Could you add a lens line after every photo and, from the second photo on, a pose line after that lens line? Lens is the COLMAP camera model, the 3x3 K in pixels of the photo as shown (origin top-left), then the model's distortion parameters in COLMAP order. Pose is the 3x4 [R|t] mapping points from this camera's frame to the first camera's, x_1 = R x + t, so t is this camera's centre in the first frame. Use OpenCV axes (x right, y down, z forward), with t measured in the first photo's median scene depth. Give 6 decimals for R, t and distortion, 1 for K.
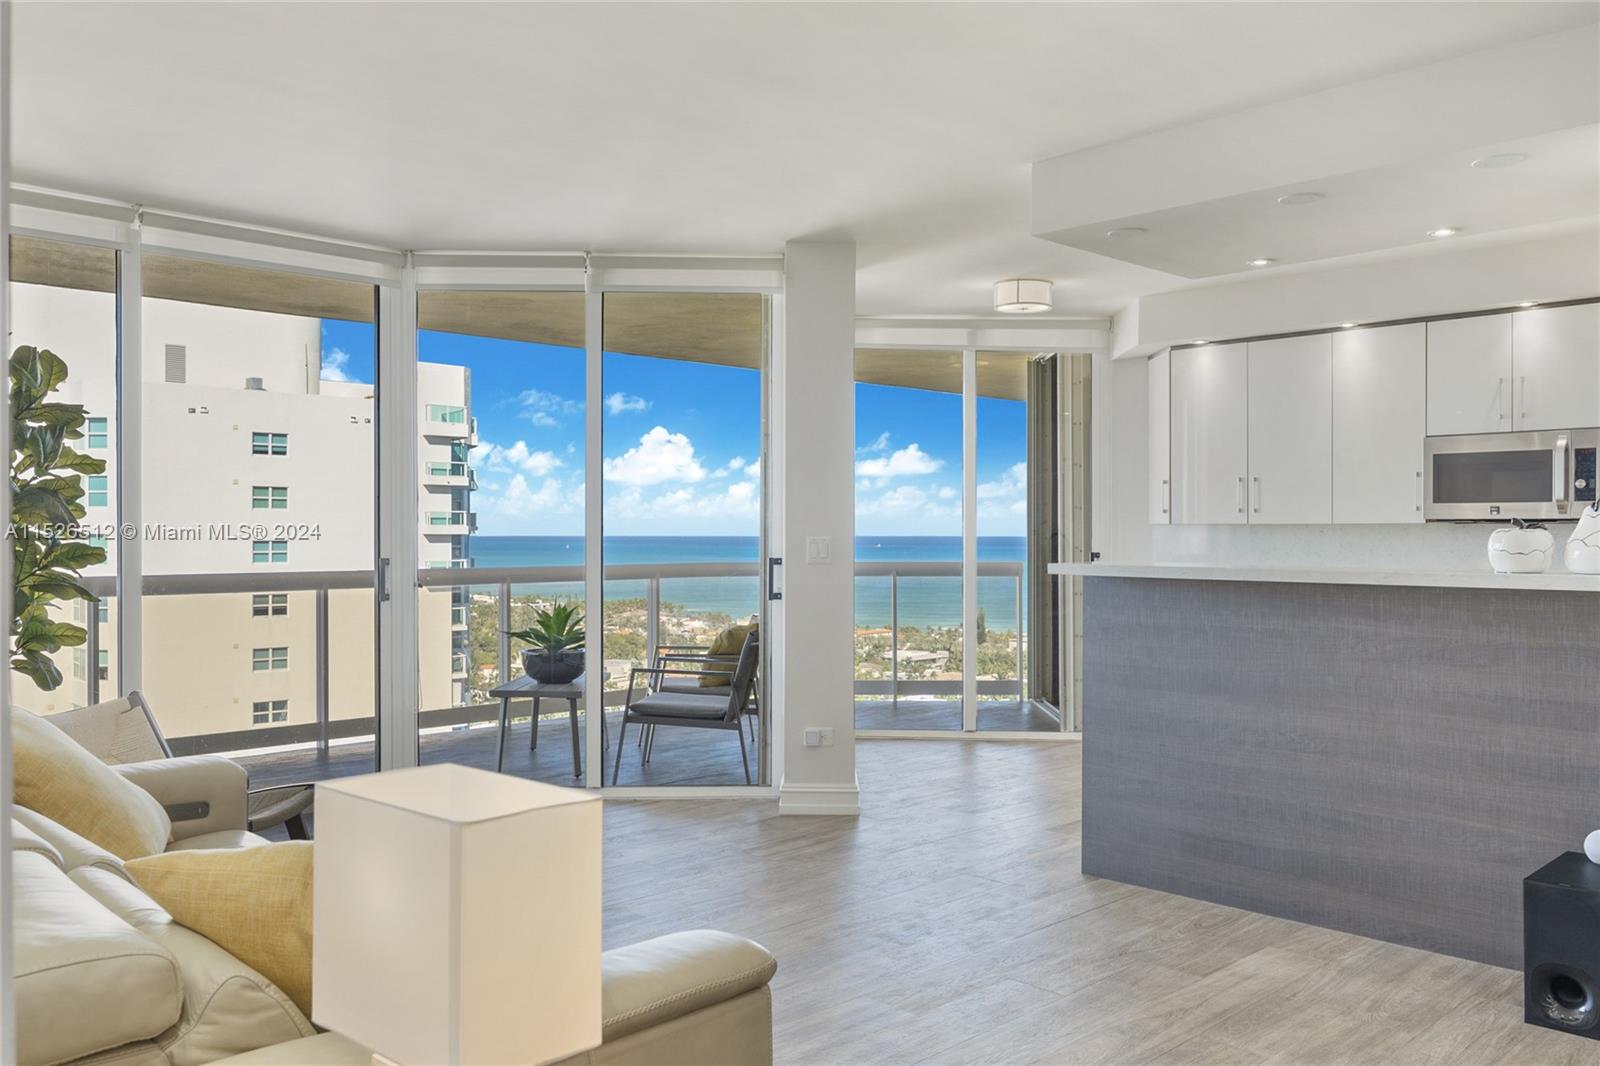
lens RADIAL K [[1259.6, 0, 826.3], [0, 1259.6, 534.4], [0, 0, 1]] dist [-0.004467, 0.022201]
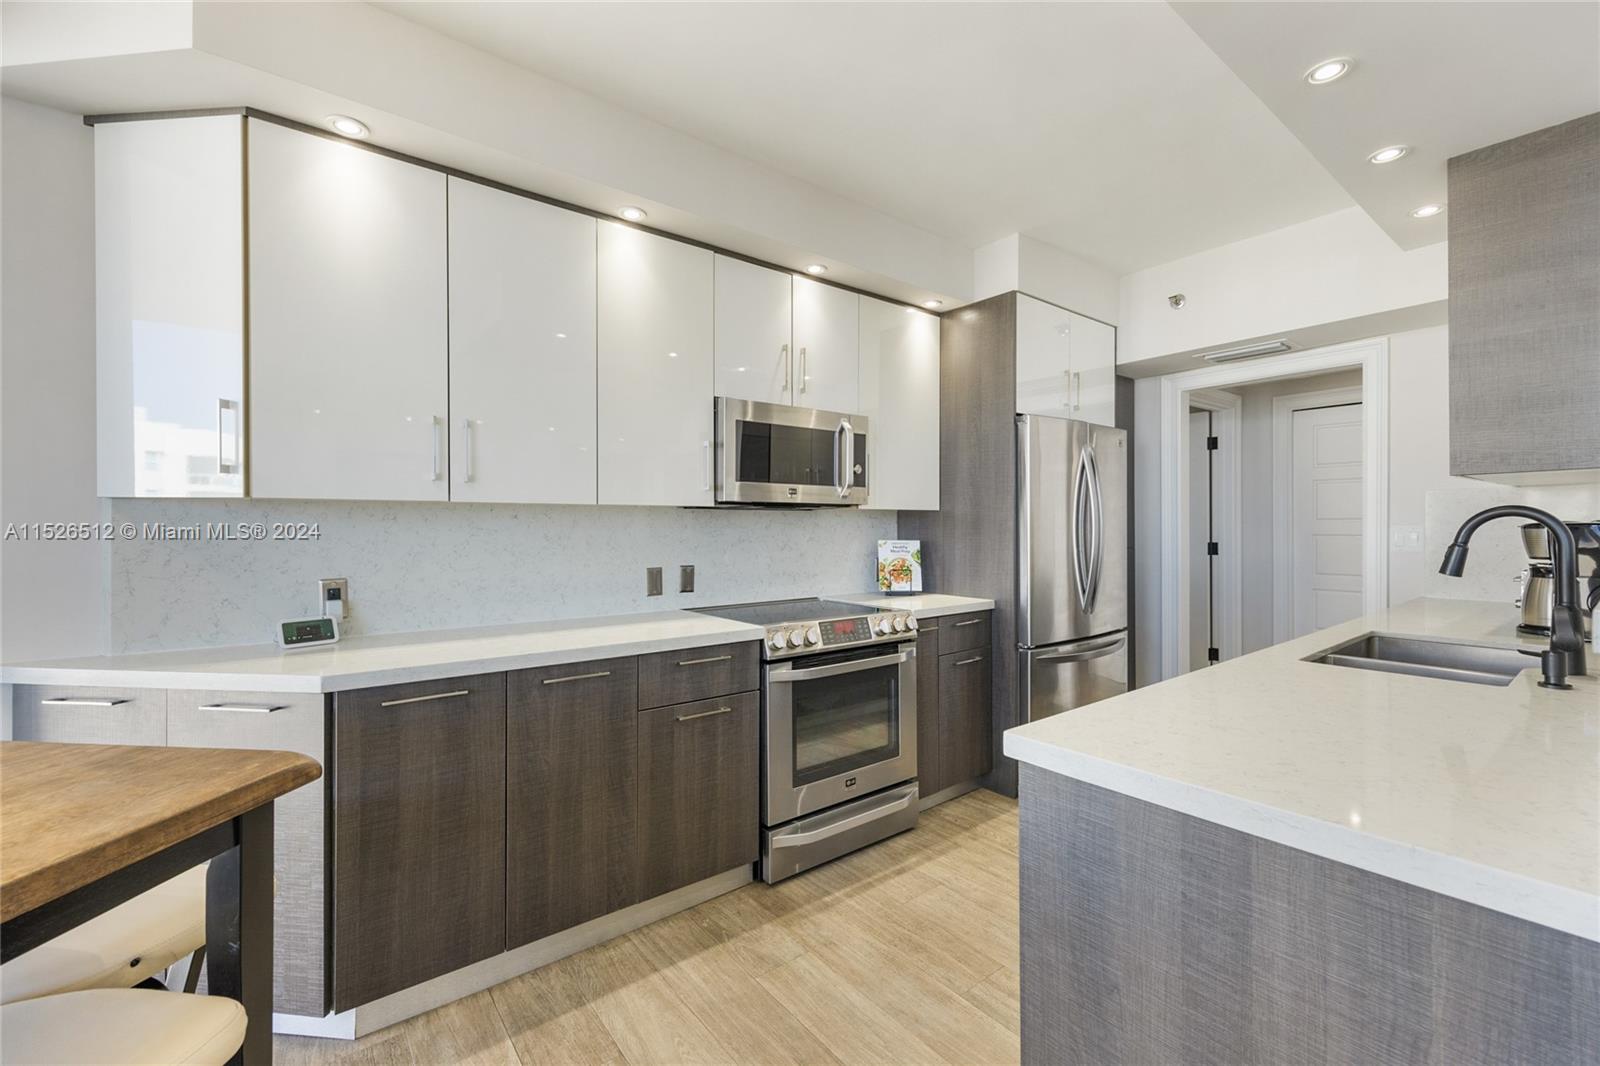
lens RADIAL K [[643.7, 0, 794.2], [0, 643.7, 532.5], [0, 0, 1]] dist [-0.004729, 0.000434]
pose [[0.138285, -0.009510, 0.990347, 0.069350], [0.006919, 0.999939, 0.008636, 0.003924], [-0.990368, 0.005658, 0.138342, 0.766541]]
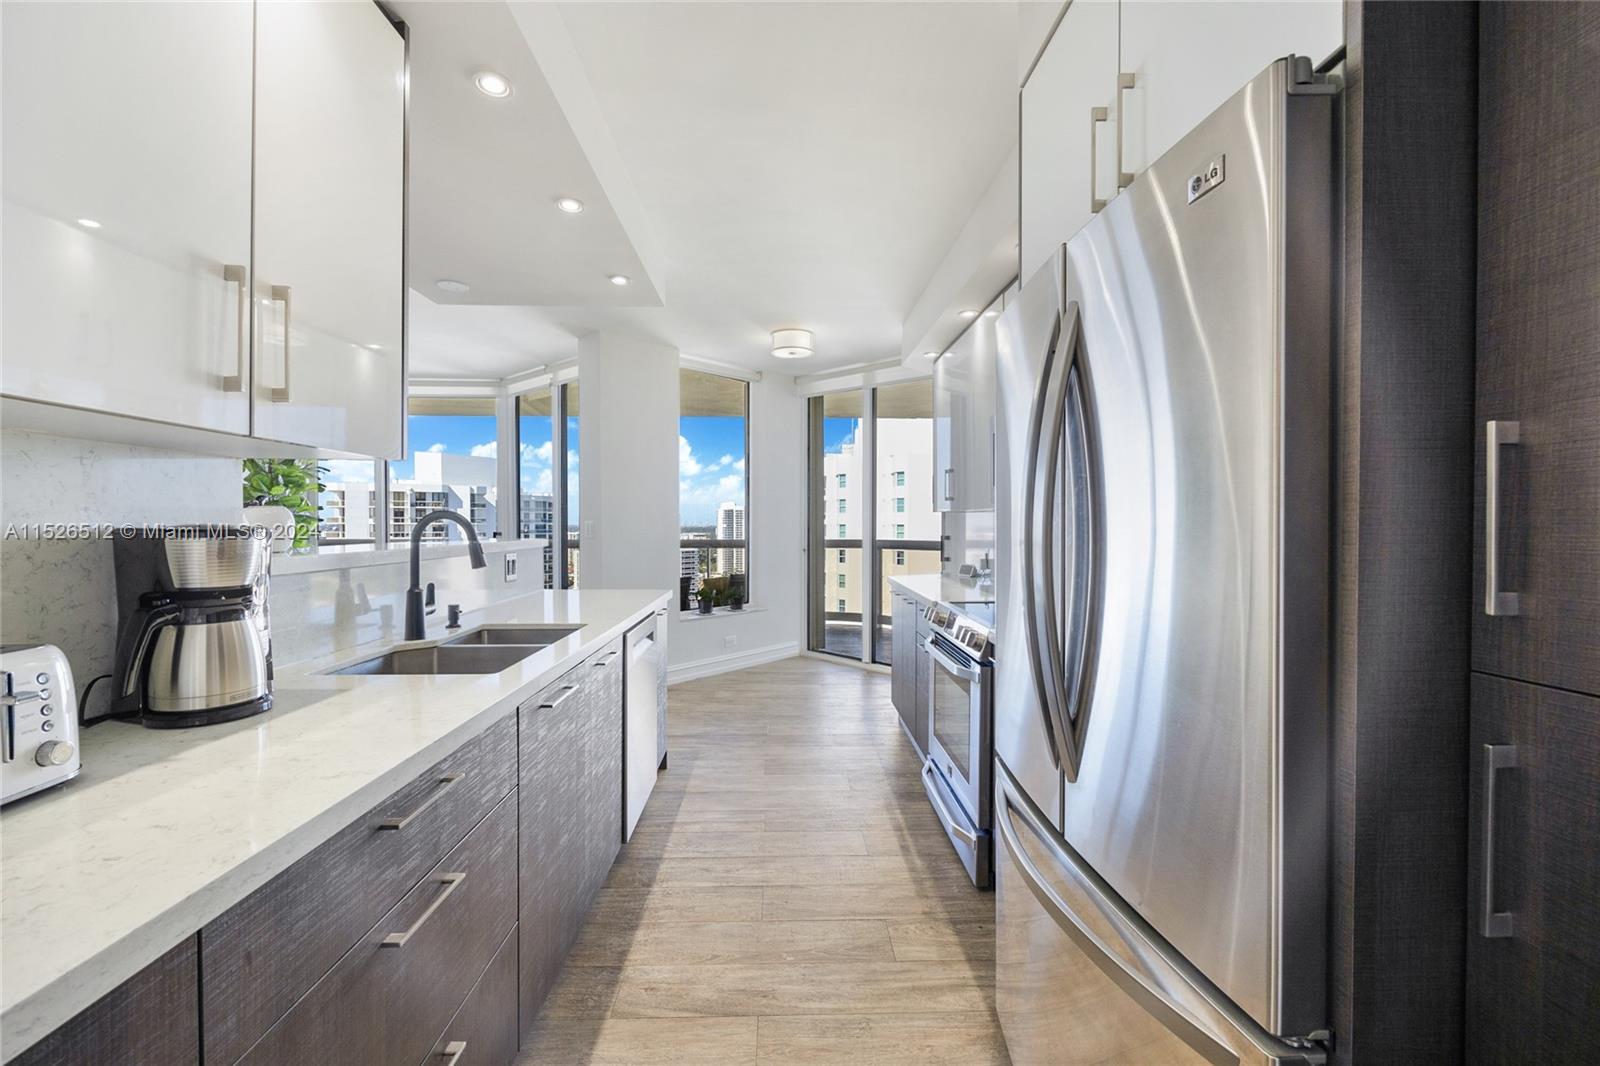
lens RADIAL K [[643.7, 0, 802.6], [0, 643.7, 529.4], [0, 0, 1]] dist [-0.004729, 0.000434]
pose [[0.732942, 0.008953, -0.680232, 0.594809], [-0.003031, 0.999946, 0.009895, 0.003156], [0.680284, -0.005190, 0.732930, 0.466377]]
